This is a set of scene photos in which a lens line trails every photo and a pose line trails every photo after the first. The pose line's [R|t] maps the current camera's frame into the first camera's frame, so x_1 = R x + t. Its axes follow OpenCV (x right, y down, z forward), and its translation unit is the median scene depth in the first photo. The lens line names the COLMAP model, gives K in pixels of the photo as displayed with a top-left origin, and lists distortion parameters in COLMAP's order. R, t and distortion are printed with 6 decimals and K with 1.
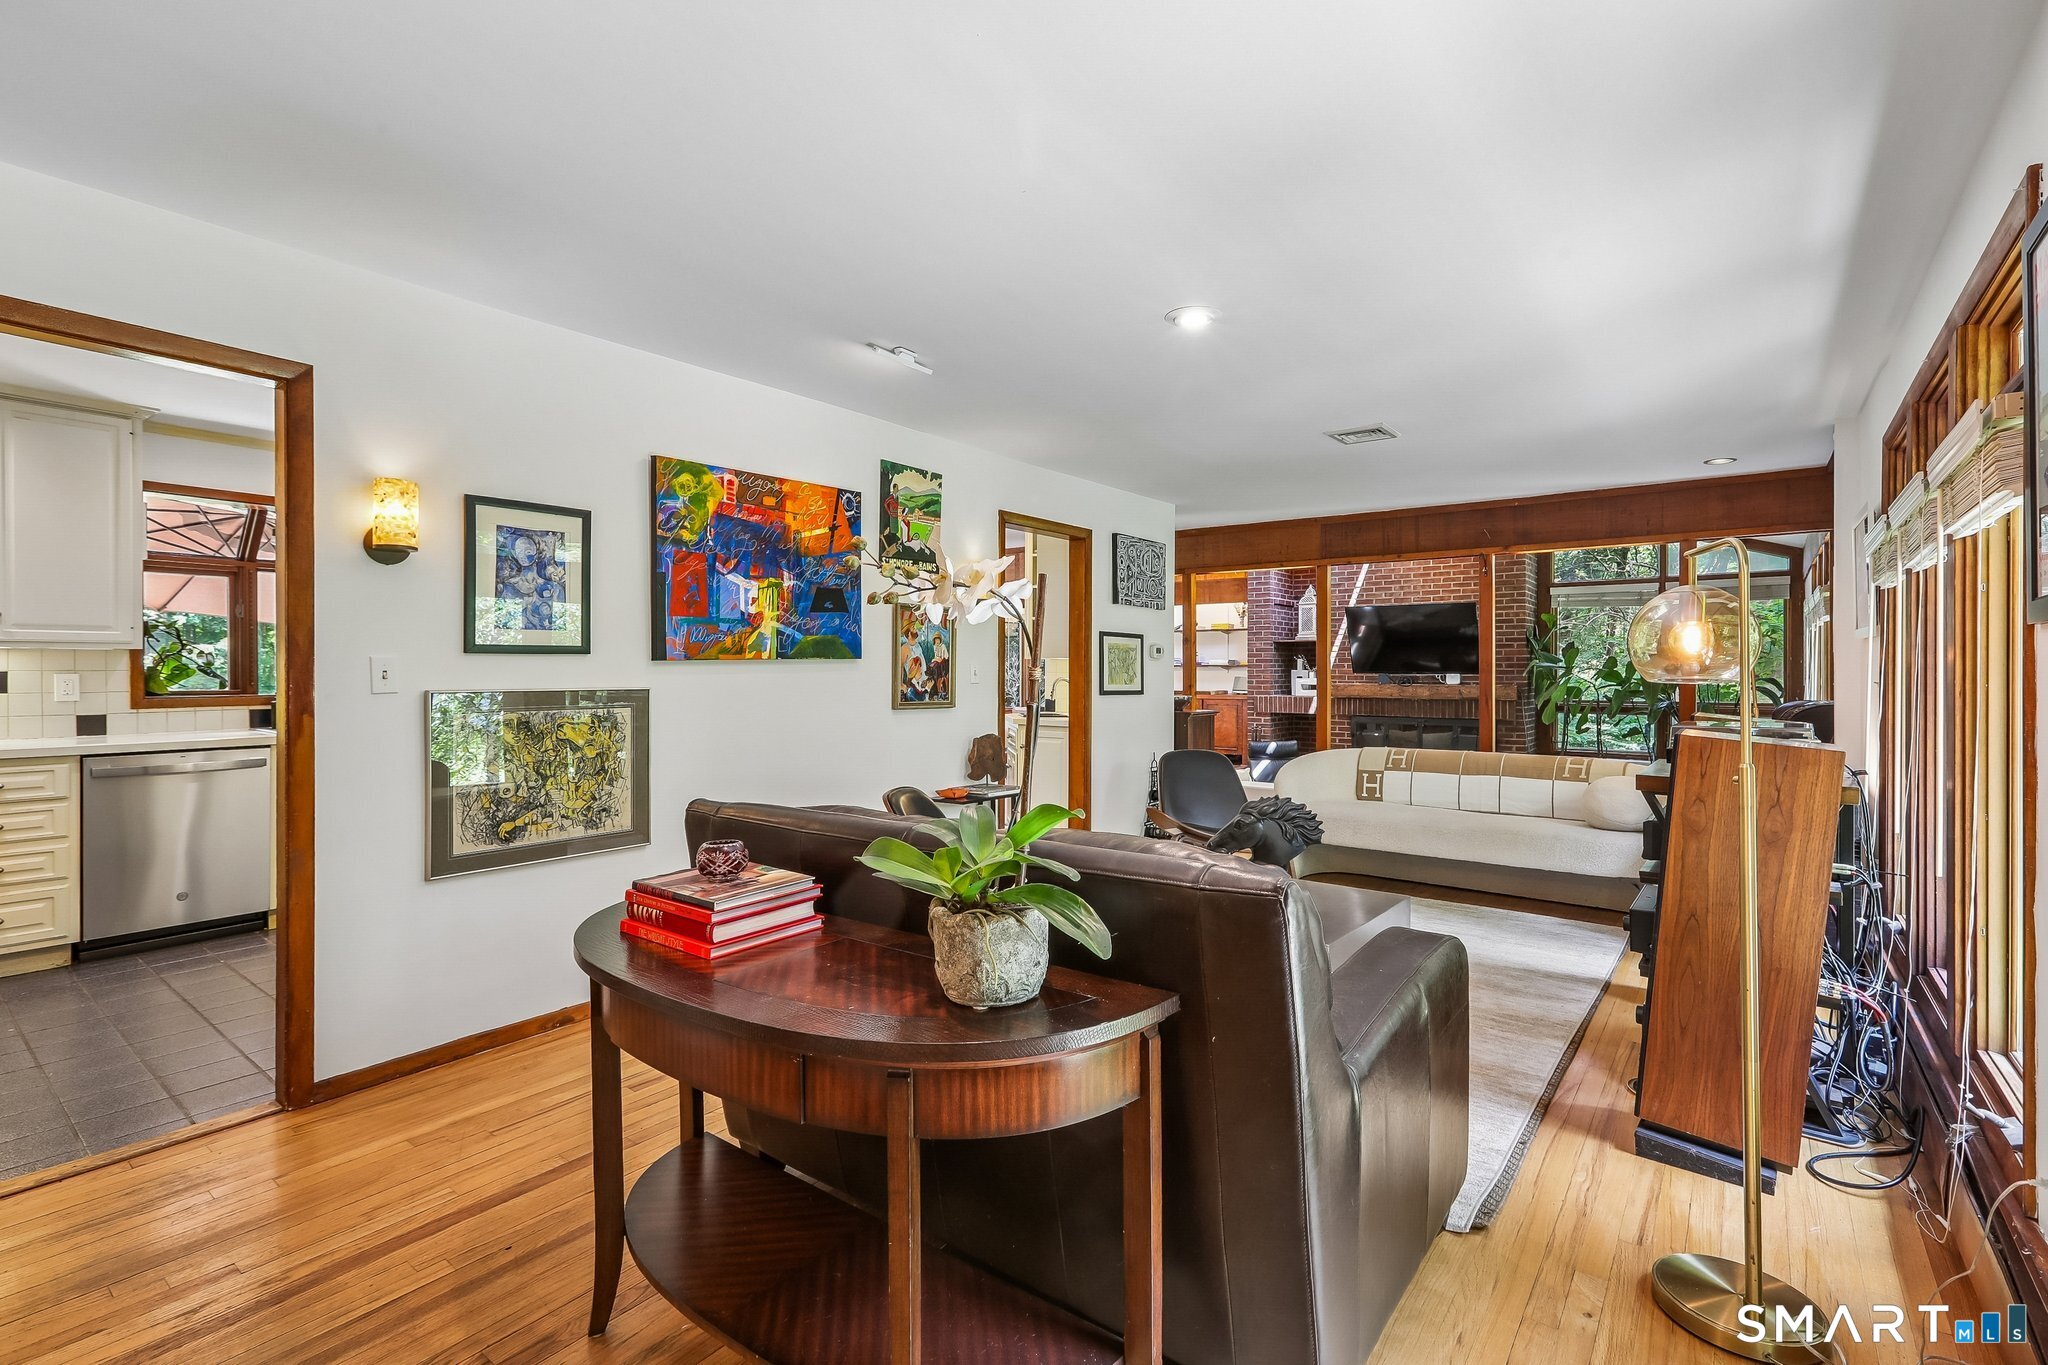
lens RADIAL K [[931.1, 0, 1027.6], [0, 931.1, 672.1], [0, 0, 1]] dist [0.002352, 0.000934]
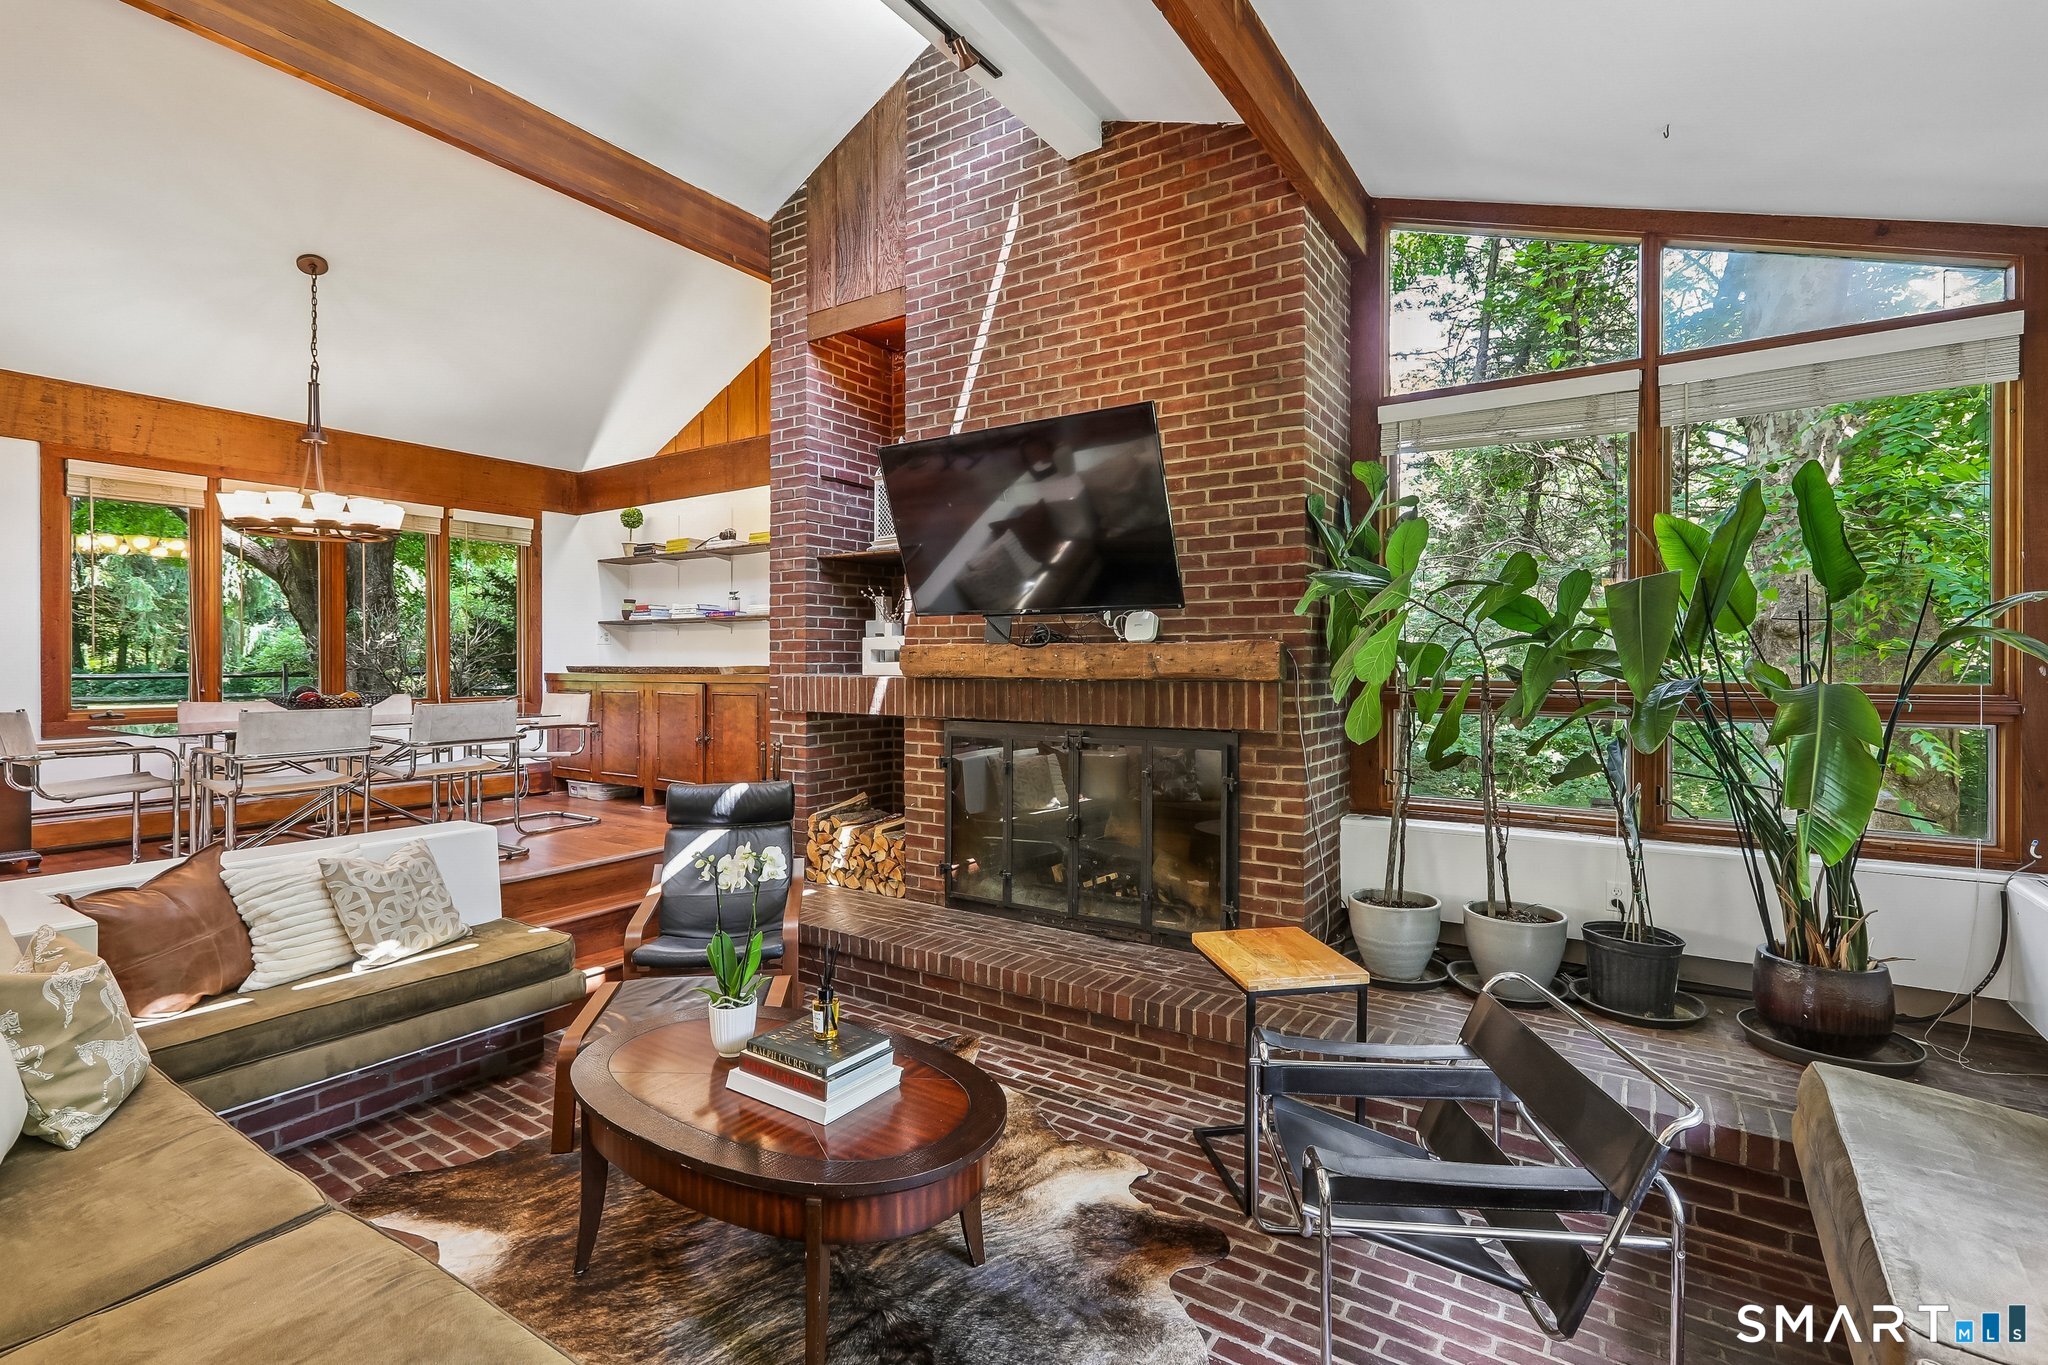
lens RADIAL K [[931.1, 0, 1027.6], [0, 931.1, 672.1], [0, 0, 1]] dist [0.002352, 0.000934]
pose [[0.997654, -0.000090, 0.068462, 0.416301], [-0.000387, 0.999976, 0.006962, 0.025779], [-0.068461, -0.006972, 0.997629, 0.662320]]
